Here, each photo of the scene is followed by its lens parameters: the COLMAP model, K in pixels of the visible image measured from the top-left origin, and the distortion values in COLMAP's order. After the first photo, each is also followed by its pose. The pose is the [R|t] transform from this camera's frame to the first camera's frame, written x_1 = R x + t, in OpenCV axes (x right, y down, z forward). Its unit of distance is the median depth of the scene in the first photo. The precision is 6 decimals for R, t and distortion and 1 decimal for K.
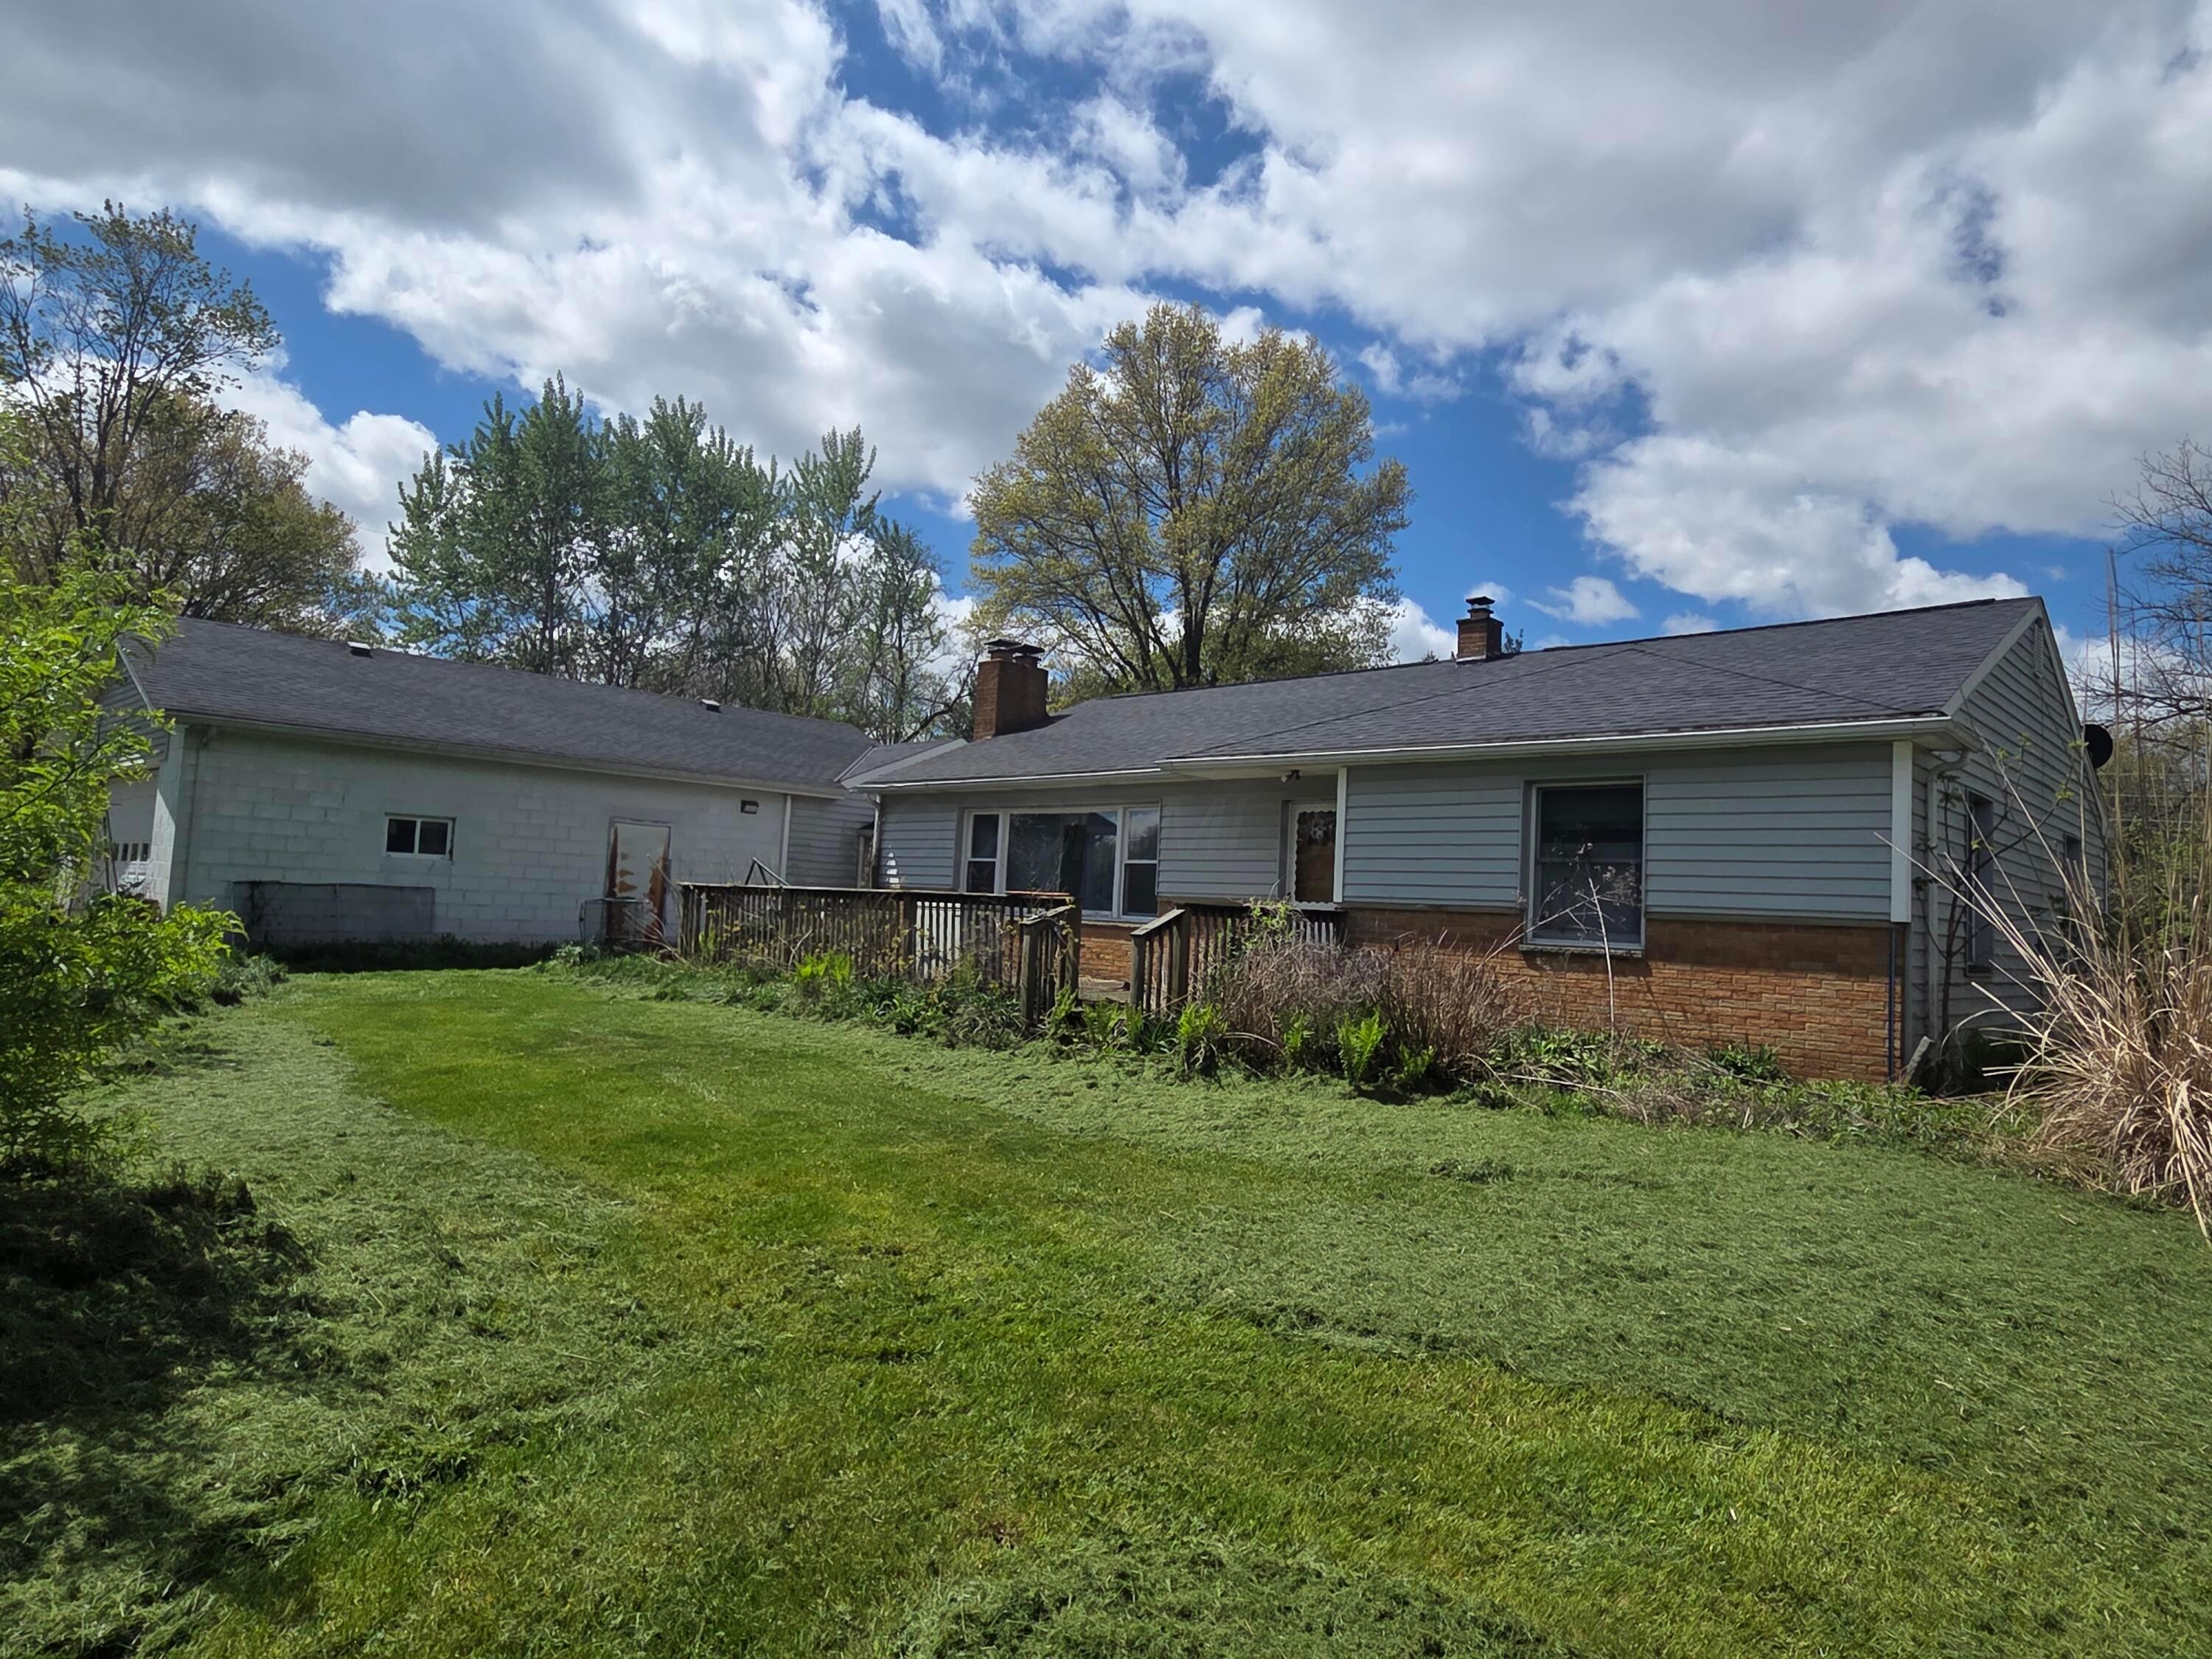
lens RADIAL K [[1311.5, 0, 1117.7], [0, 1311.5, 847.6], [0, 0, 1]] dist [0.004228, -0.005809]
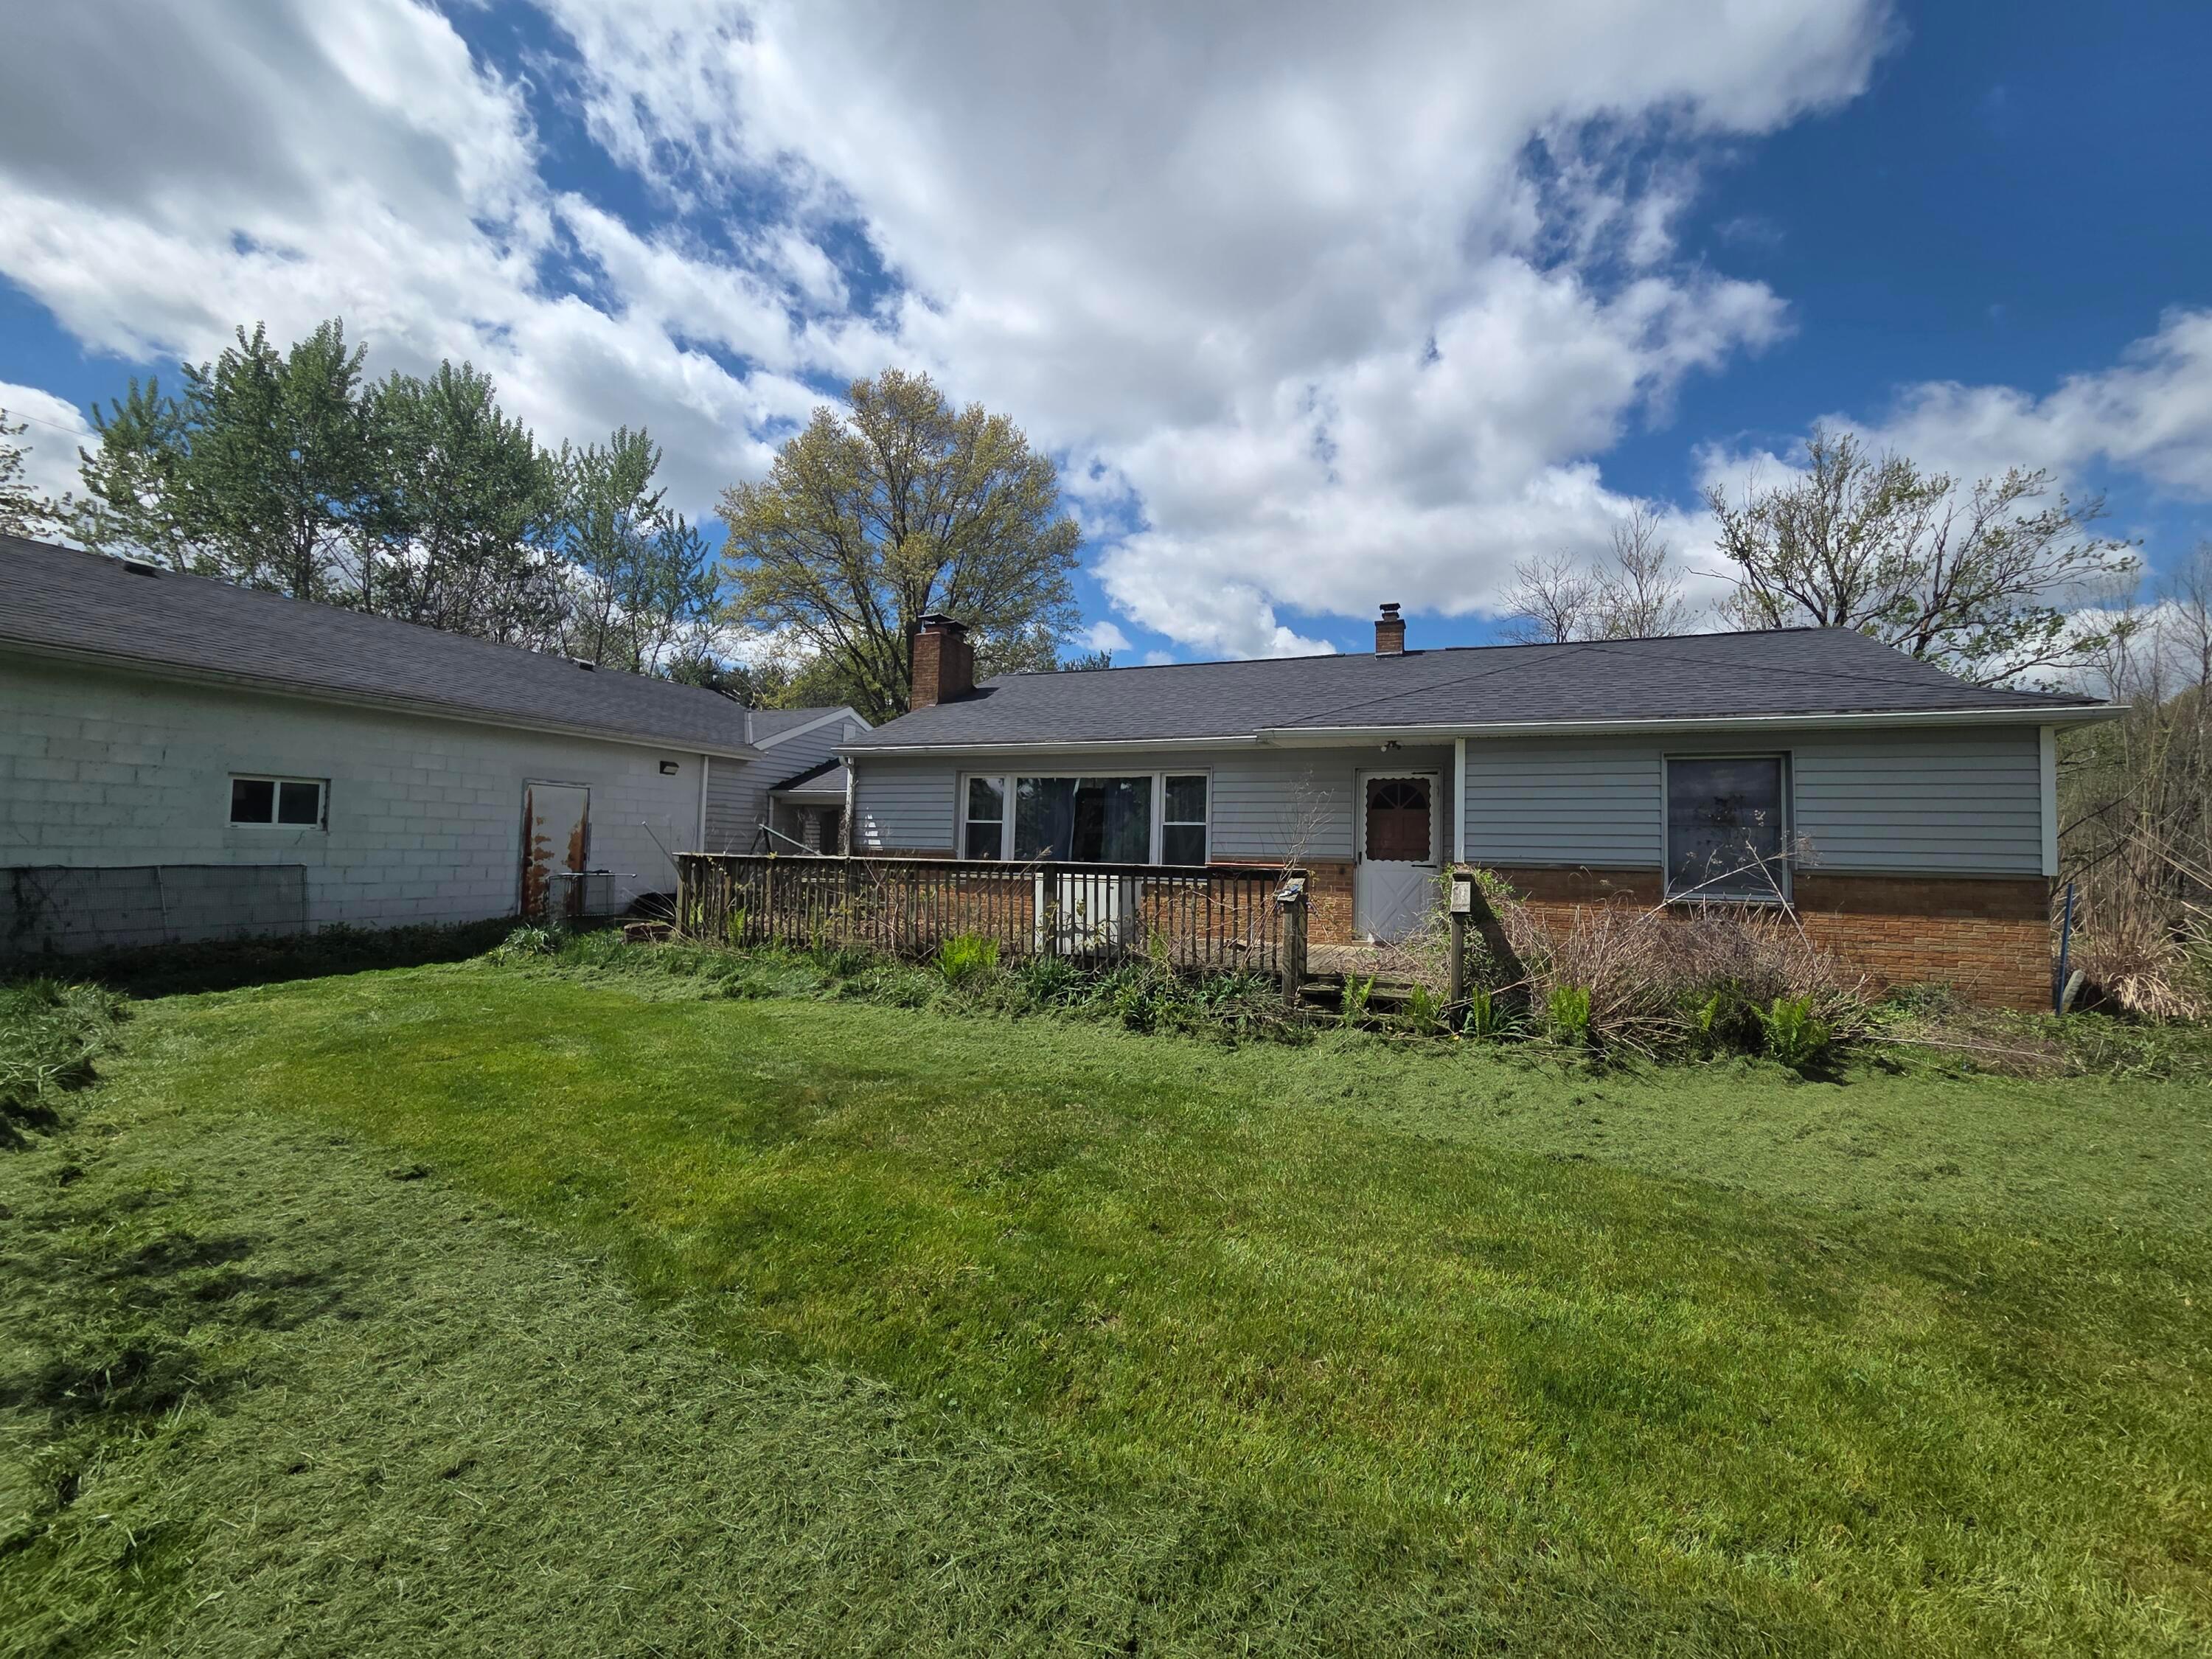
lens RADIAL K [[894.1, 0, 1126.2], [0, 894.1, 818.5], [0, 0, 1]] dist [-0.006179, -0.000909]
pose [[0.923309, -0.012541, 0.383854, -0.237053], [0.003574, 0.999704, 0.024064, -0.008626], [-0.384042, -0.020846, 0.923080, 0.268708]]
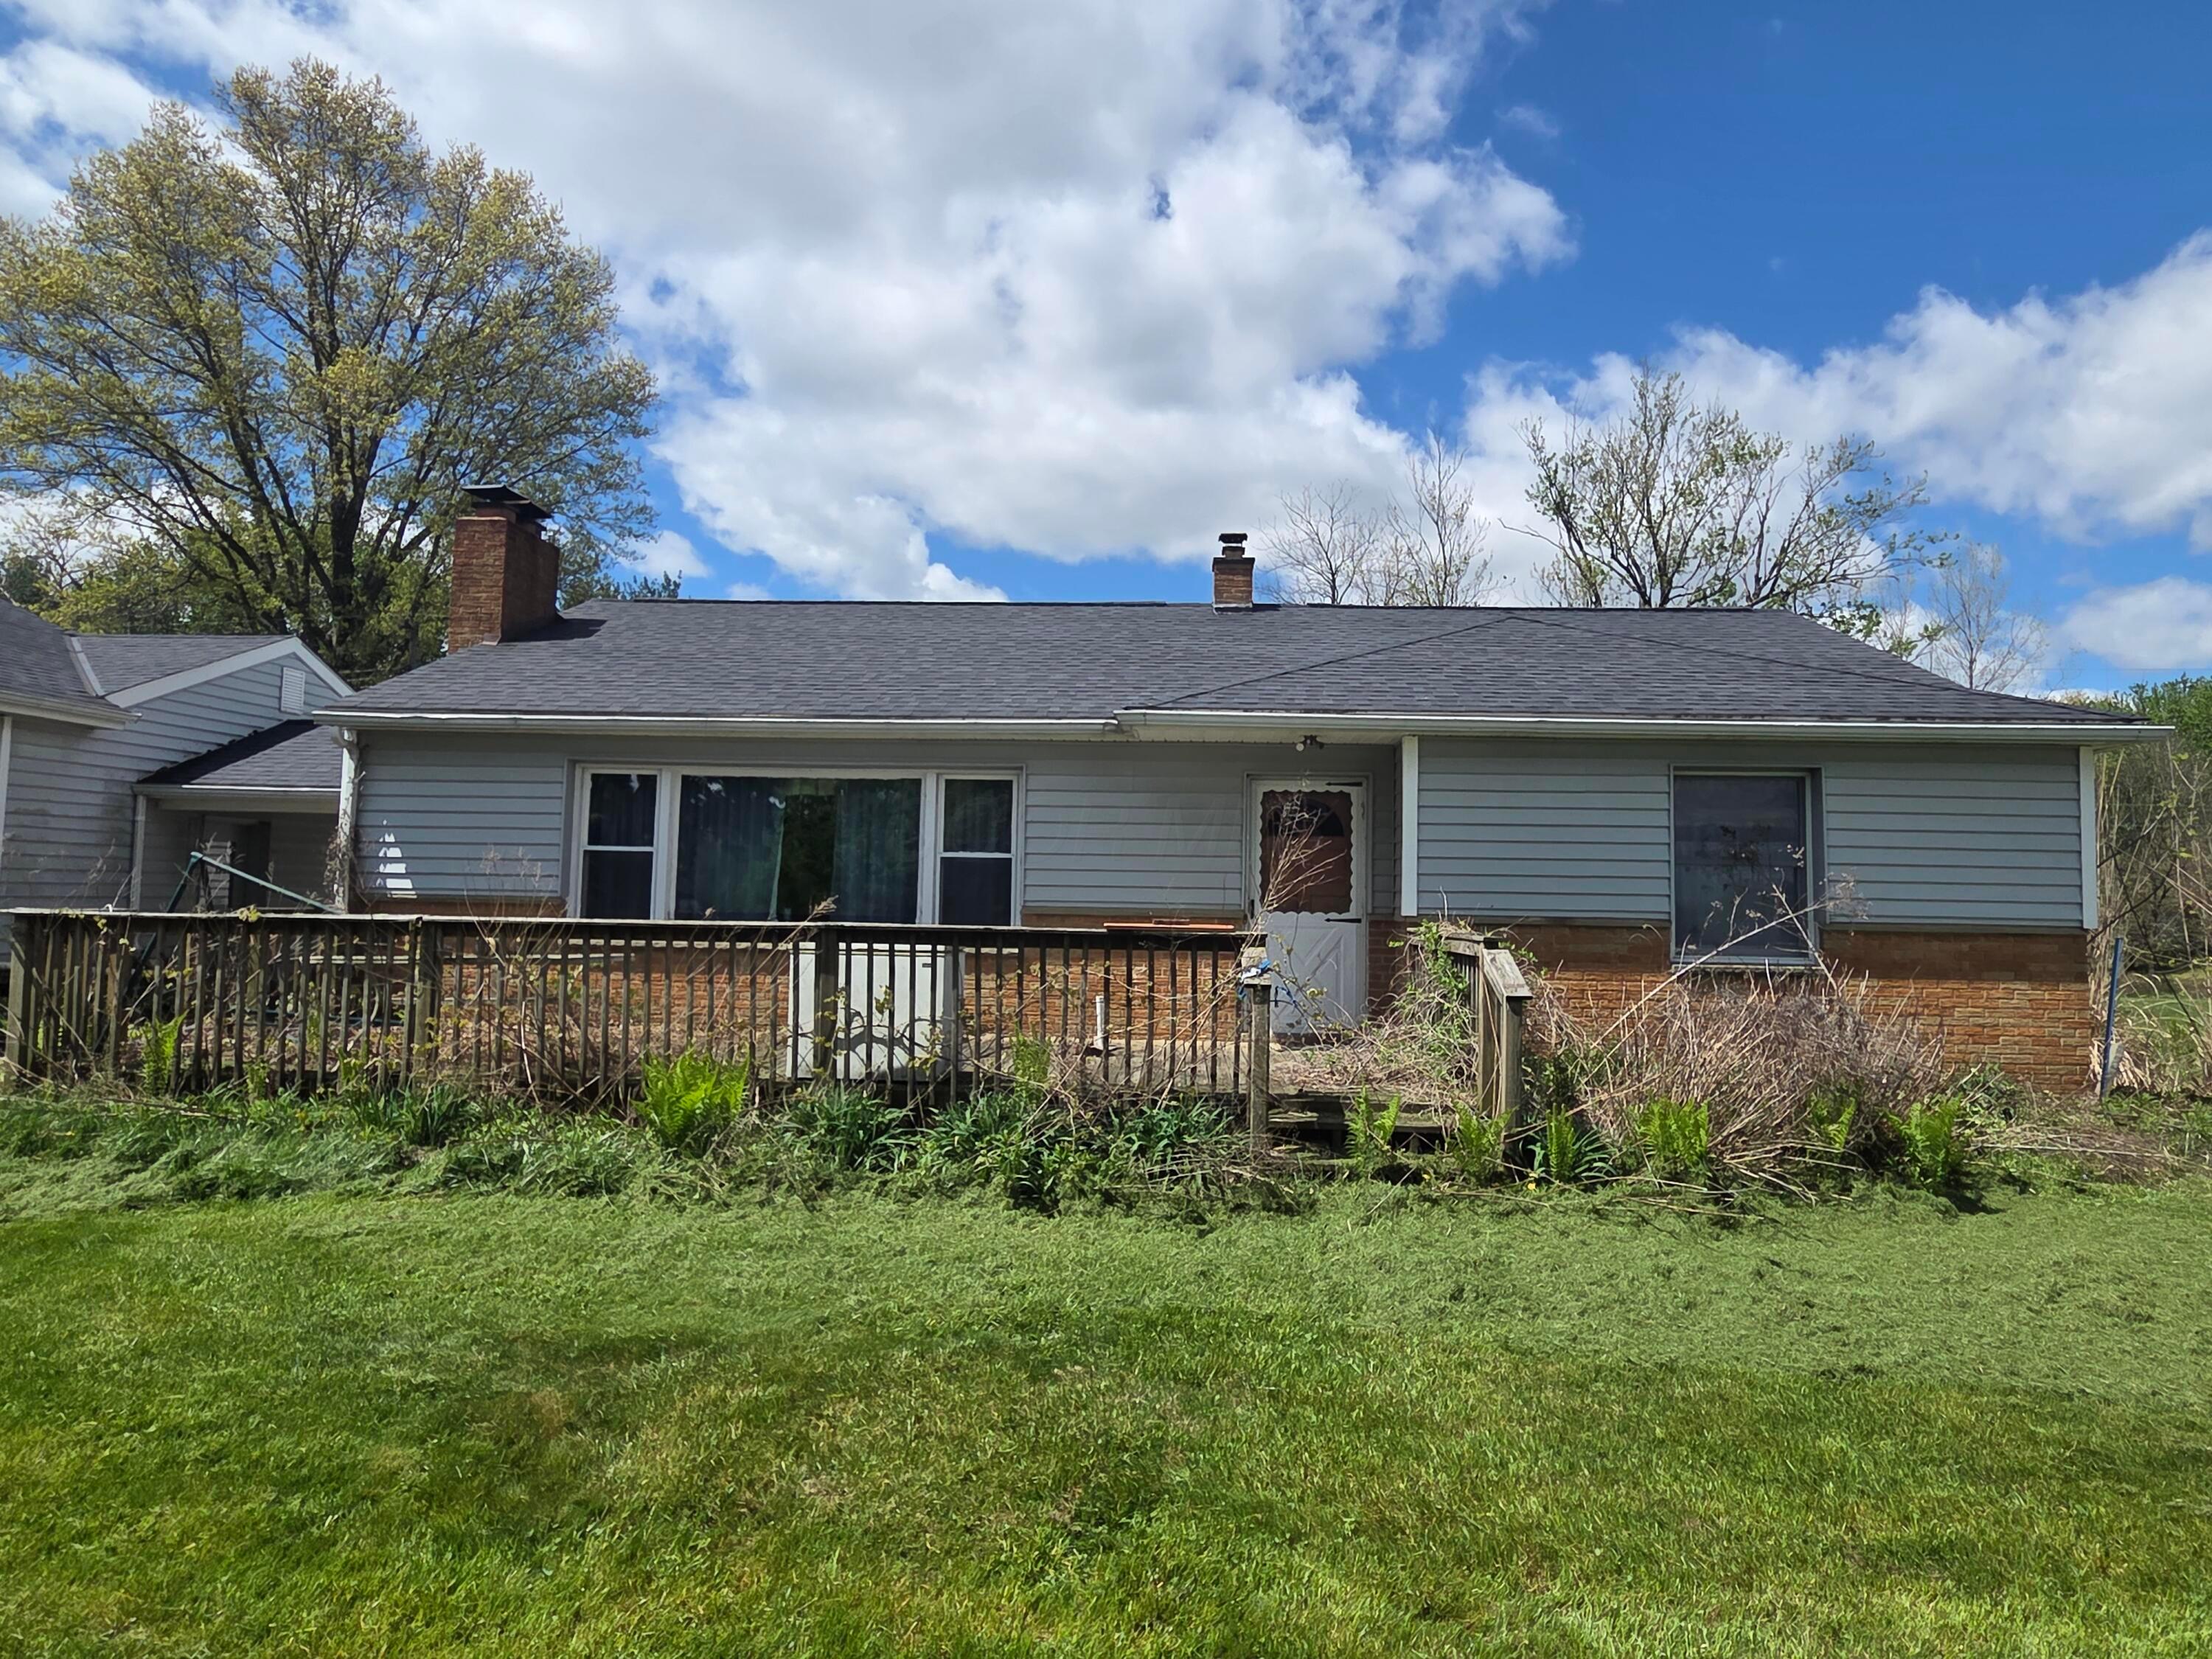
lens RADIAL K [[1311.5, 0, 1120.2], [0, 1311.5, 830.7], [0, 0, 1]] dist [0.004228, -0.005809]
pose [[0.750322, 0.000393, 0.661072, -0.287782], [-0.014899, 0.999756, 0.016316, -0.010633], [-0.660904, -0.022092, 0.750145, 0.348359]]
